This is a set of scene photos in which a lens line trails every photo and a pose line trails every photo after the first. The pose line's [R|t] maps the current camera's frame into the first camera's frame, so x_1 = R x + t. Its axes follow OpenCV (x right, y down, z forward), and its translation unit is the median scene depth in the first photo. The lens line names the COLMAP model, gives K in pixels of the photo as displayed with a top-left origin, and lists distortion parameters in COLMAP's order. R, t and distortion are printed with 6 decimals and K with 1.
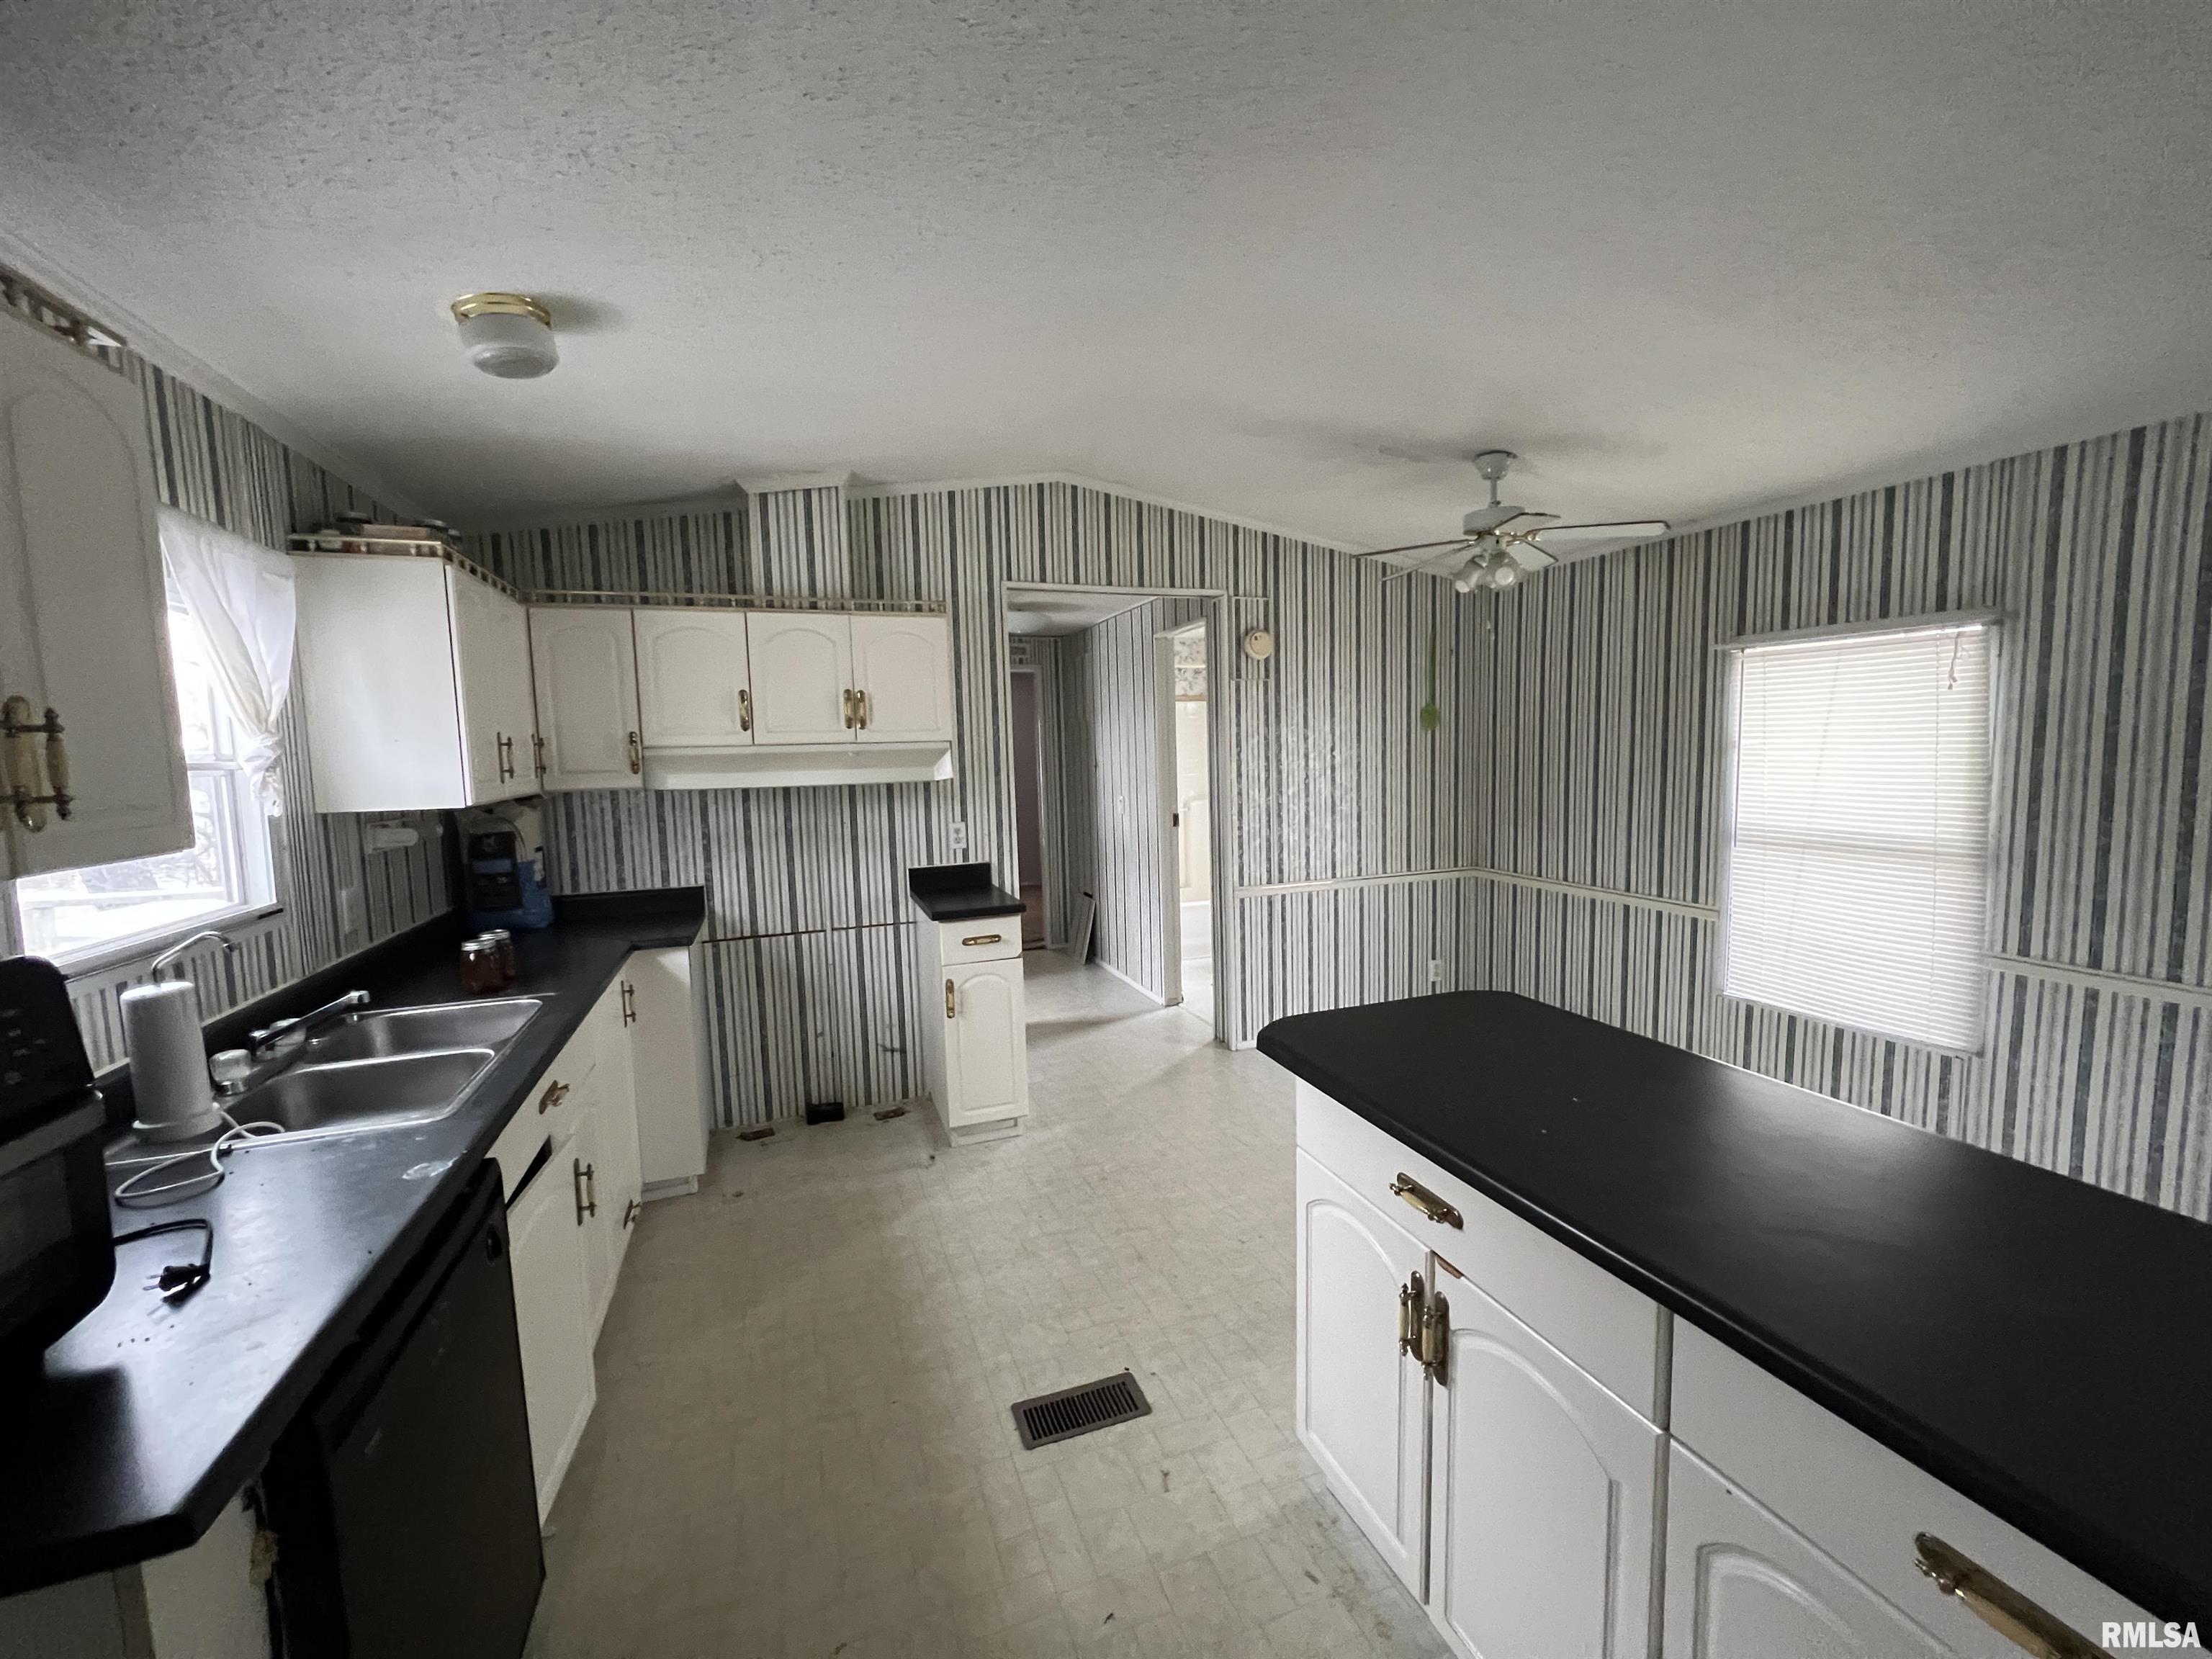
lens RADIAL K [[883.5, 0, 1106.2], [0, 883.5, 832.1], [0, 0, 1]] dist [0.000485, 0.000058]
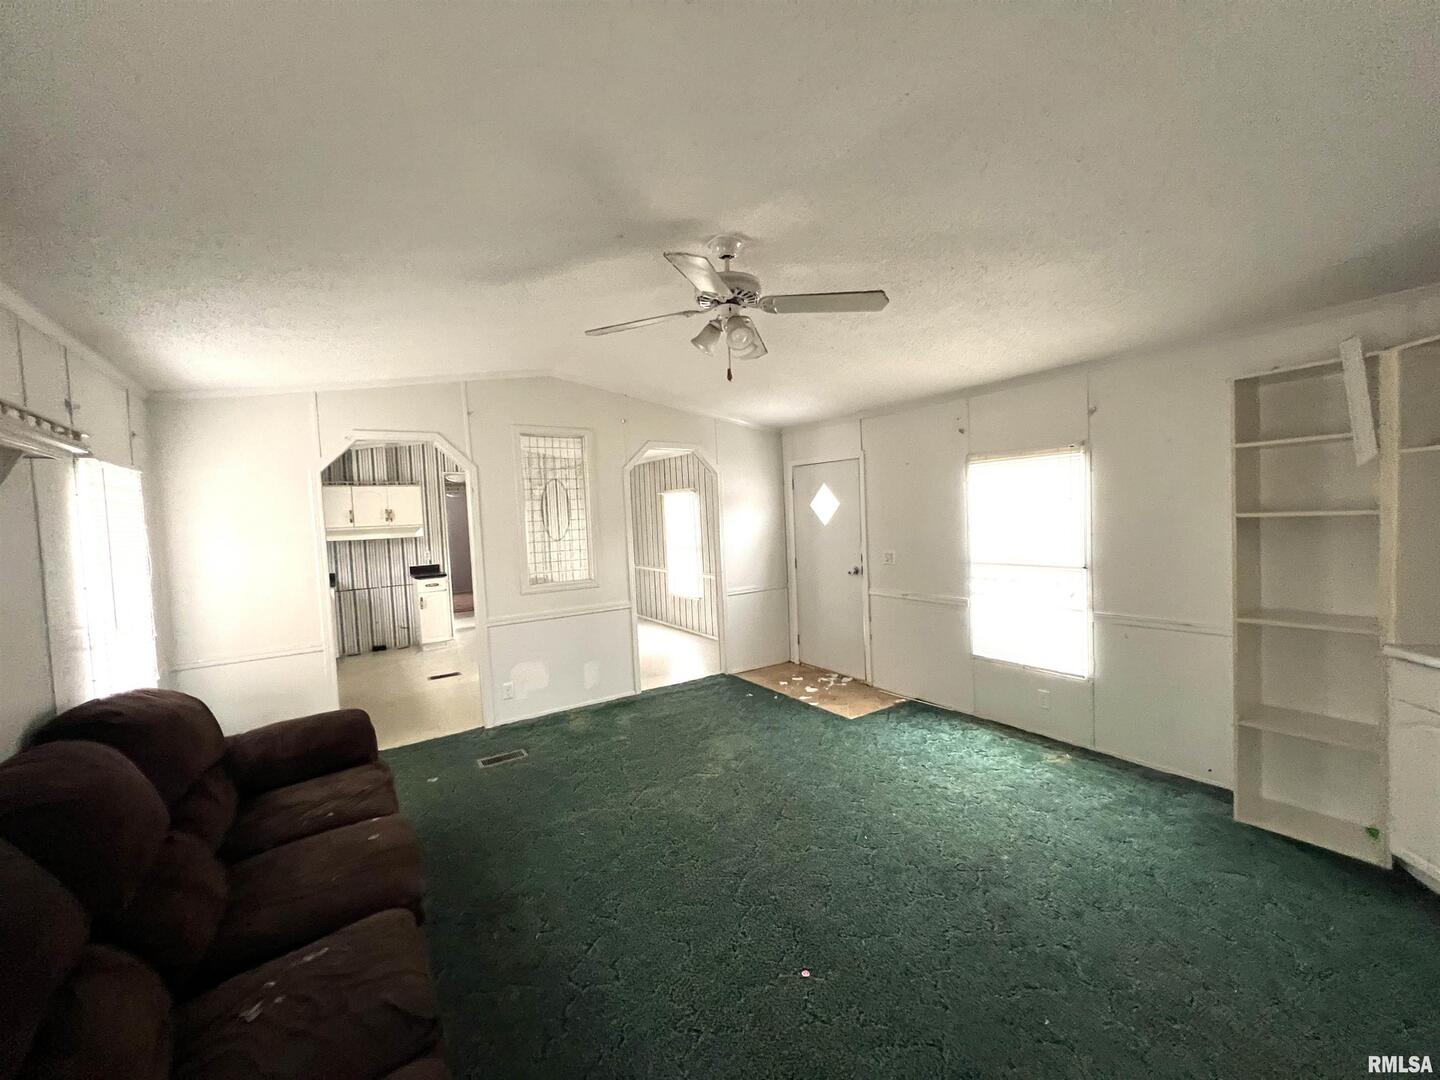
lens RADIAL K [[575.2, 0, 720.1], [0, 575.2, 541.7], [0, 0, 1]] dist [0.000485, 0.000058]
pose [[0.972816, -0.026844, 0.230019, 0.389786], [0.040422, 0.997694, -0.054523, 0.115733], [-0.228024, 0.062338, 0.971658, -1.256262]]
